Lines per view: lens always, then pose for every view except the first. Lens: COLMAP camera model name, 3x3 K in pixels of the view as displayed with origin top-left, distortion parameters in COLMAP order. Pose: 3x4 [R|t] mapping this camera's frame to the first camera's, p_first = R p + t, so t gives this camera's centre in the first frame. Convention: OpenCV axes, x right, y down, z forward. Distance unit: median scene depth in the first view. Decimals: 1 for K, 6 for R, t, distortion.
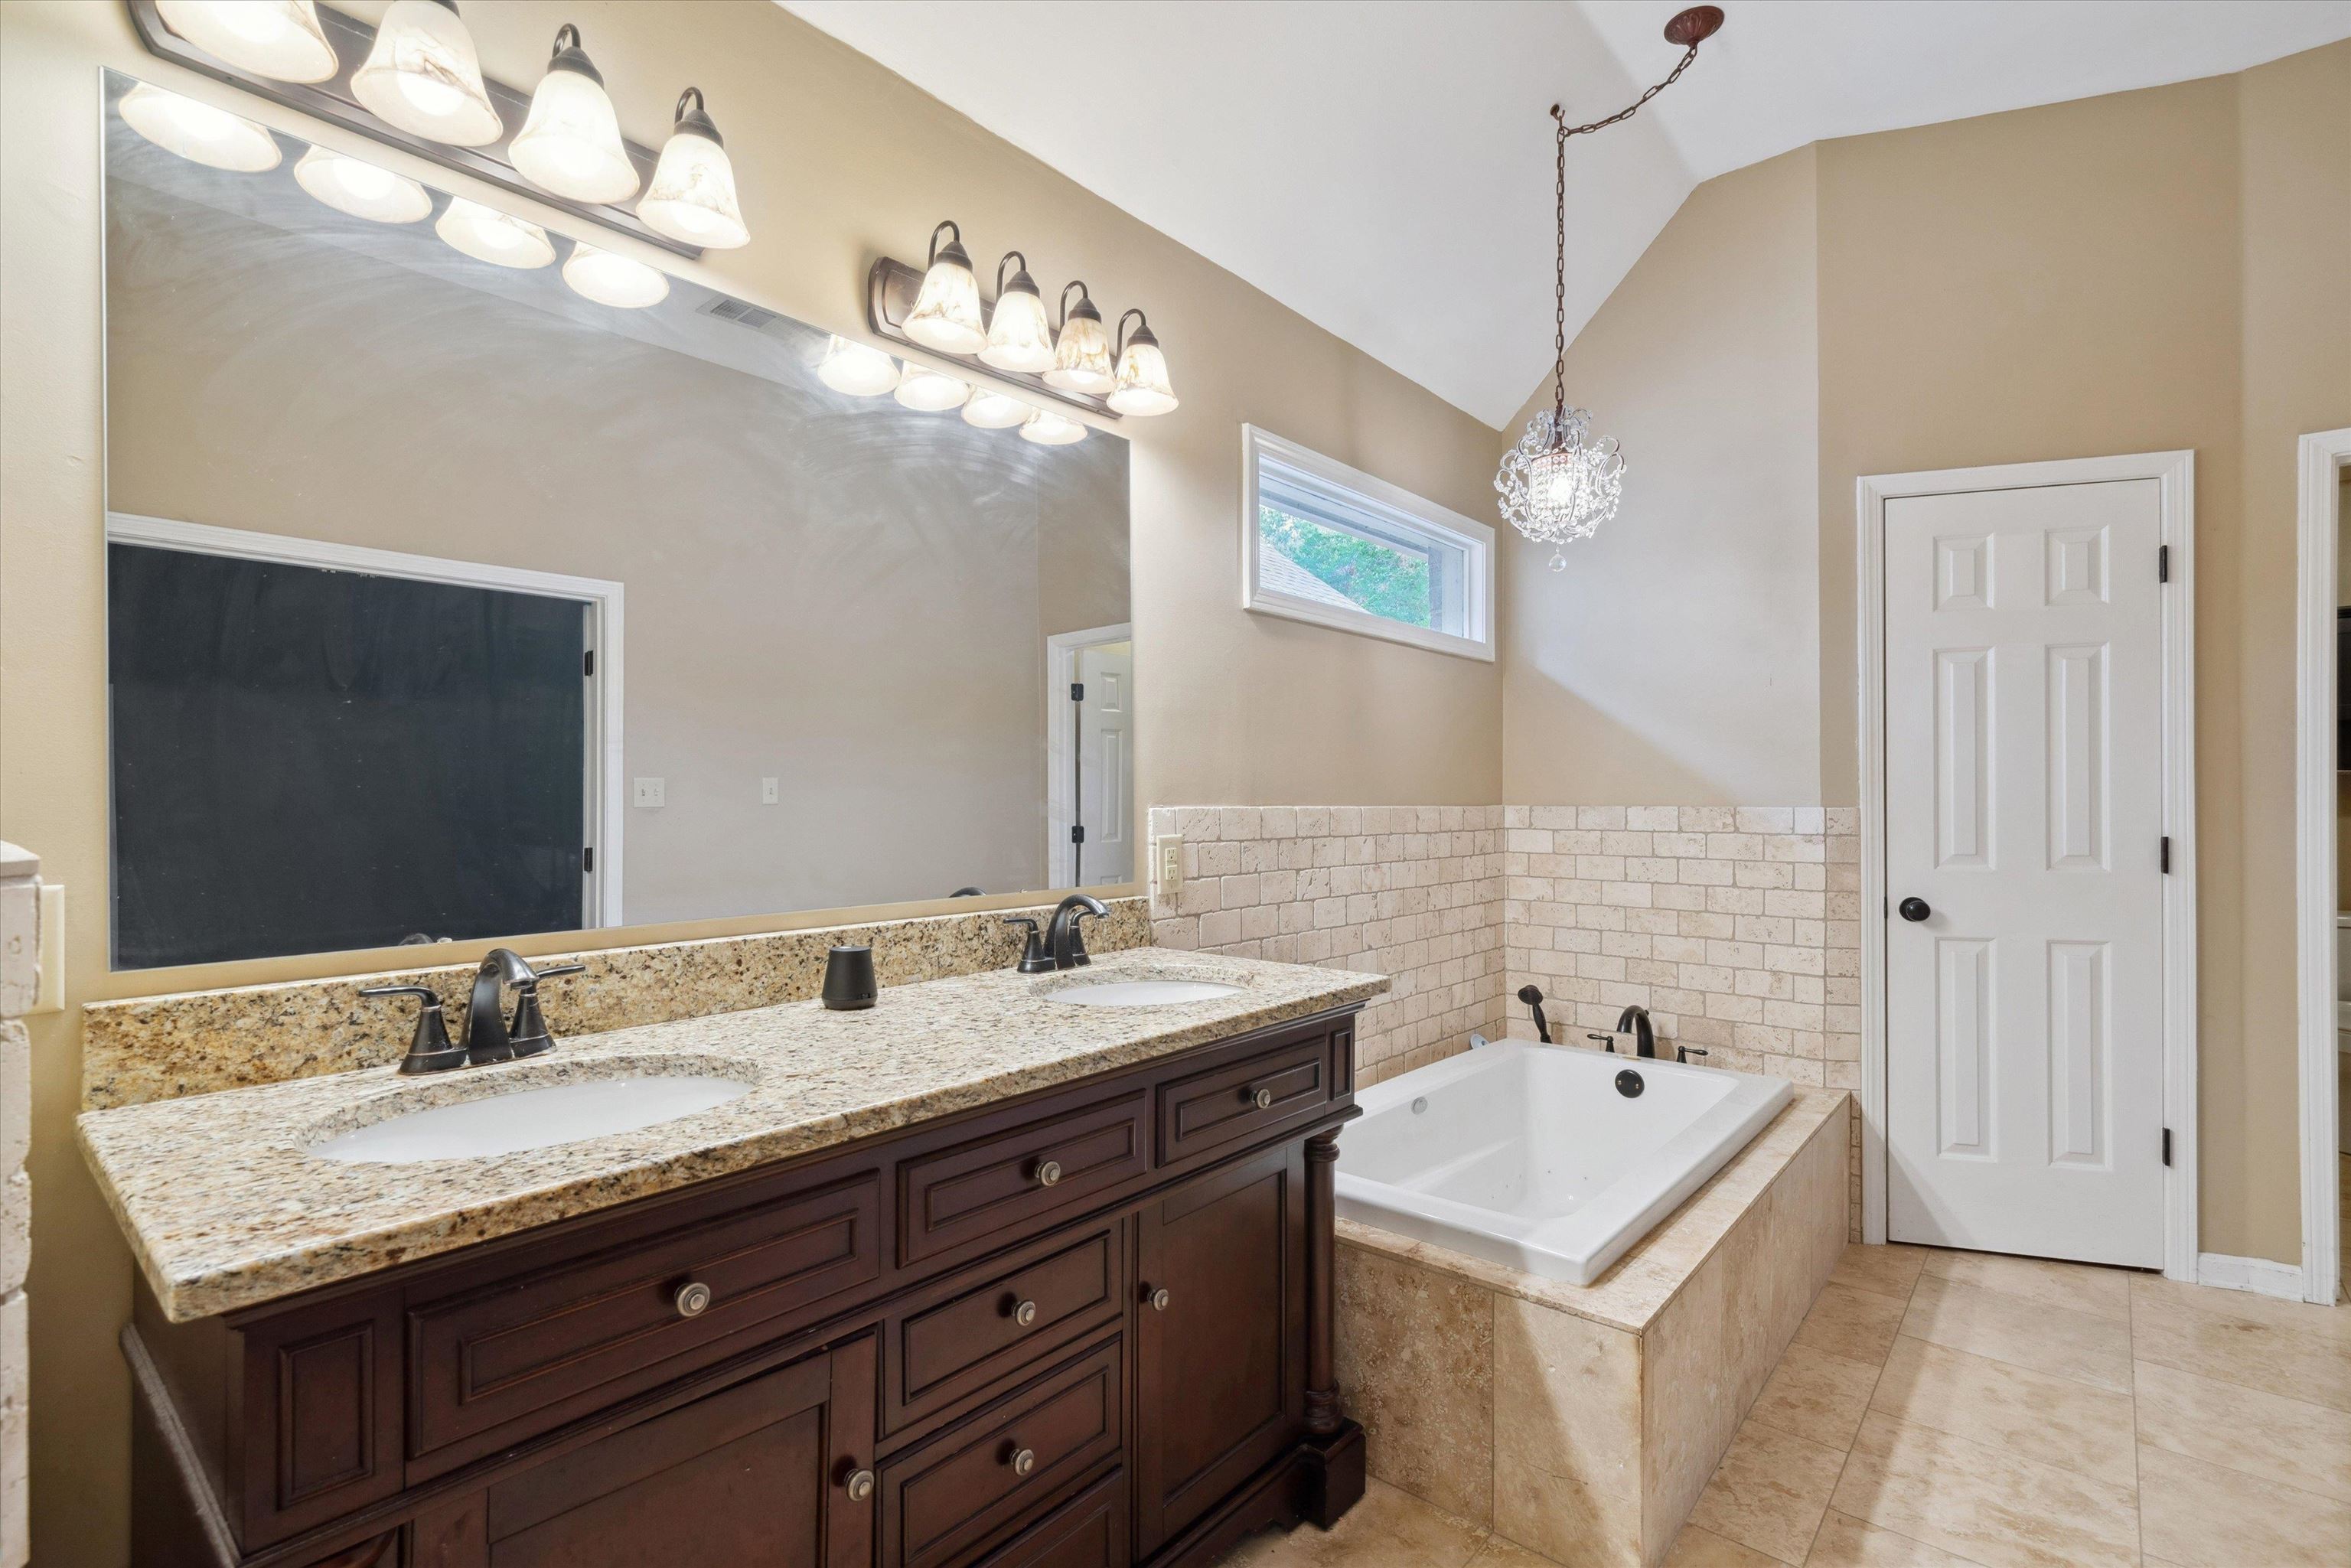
lens RADIAL K [[1081.5, 0, 1171.1], [0, 1081.5, 782.7], [0, 0, 1]] dist [0.002586, -0.000287]
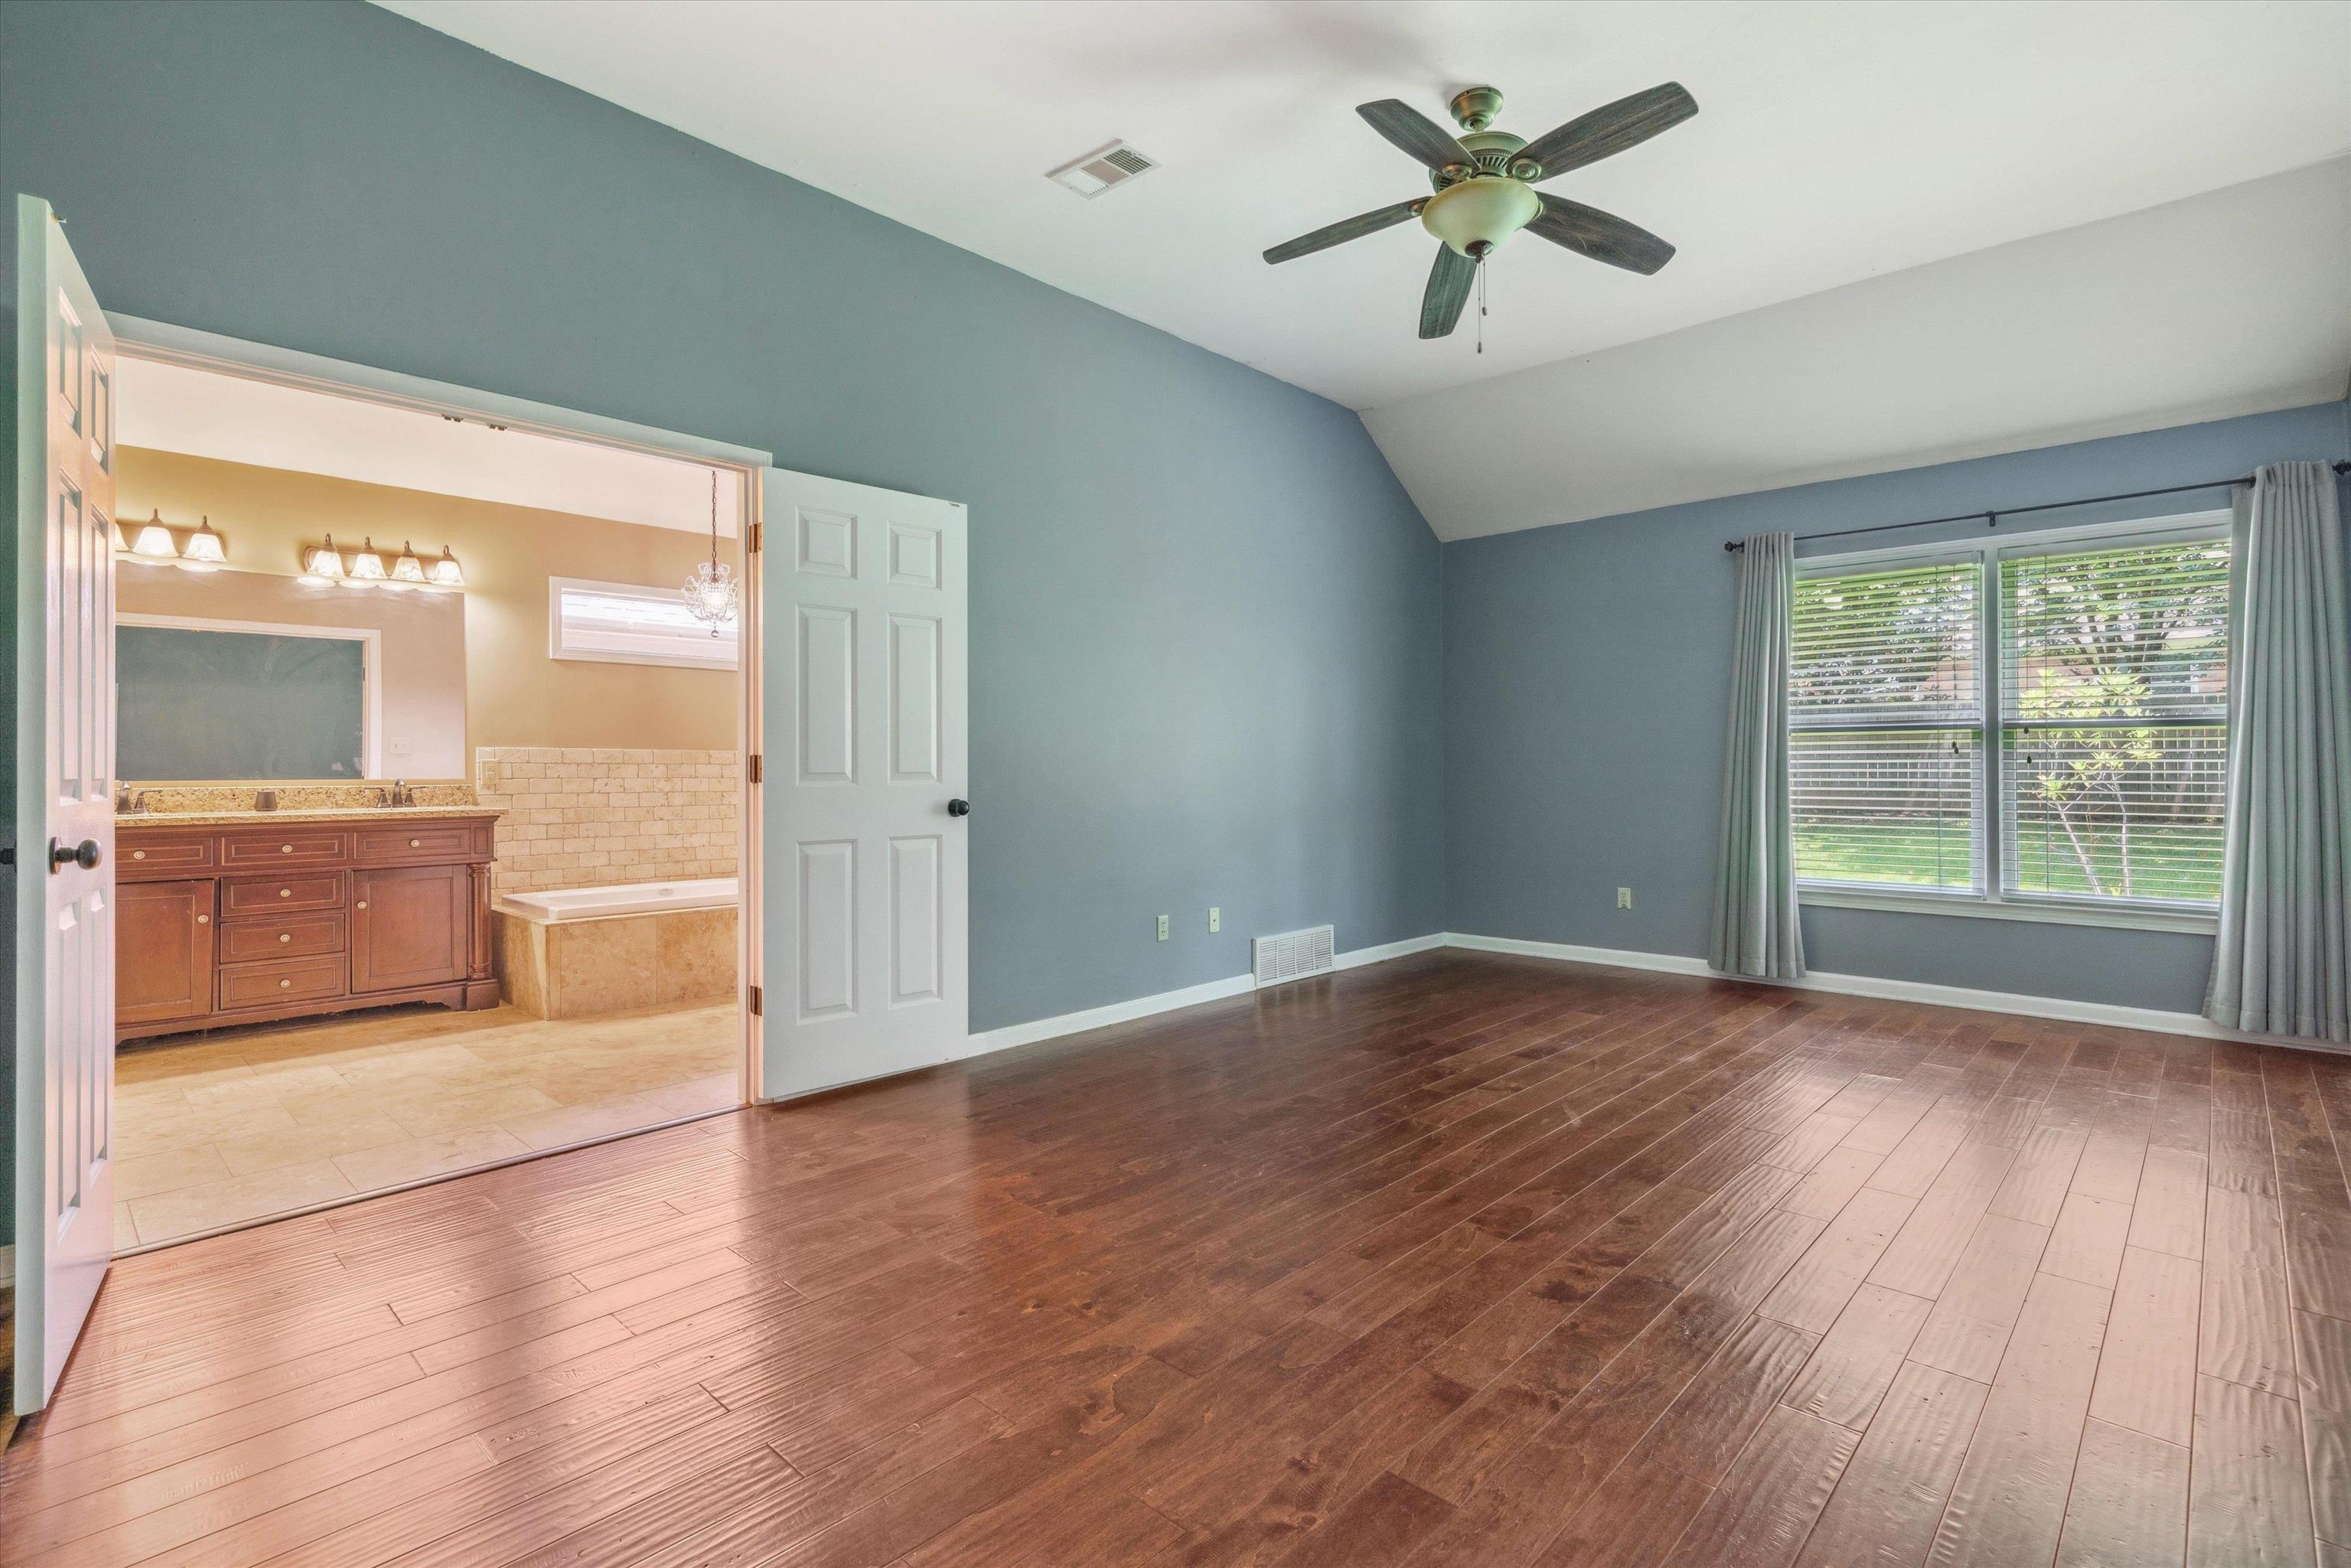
lens RADIAL K [[1081.5, 0, 1192.0], [0, 1081.5, 767.1], [0, 0, 1]] dist [0.002586, -0.000287]
pose [[0.995530, 0.002899, -0.094403, 1.568674], [-0.001305, 0.999856, 0.016945, 0.019672], [0.094439, -0.016746, 0.995390, -1.087956]]
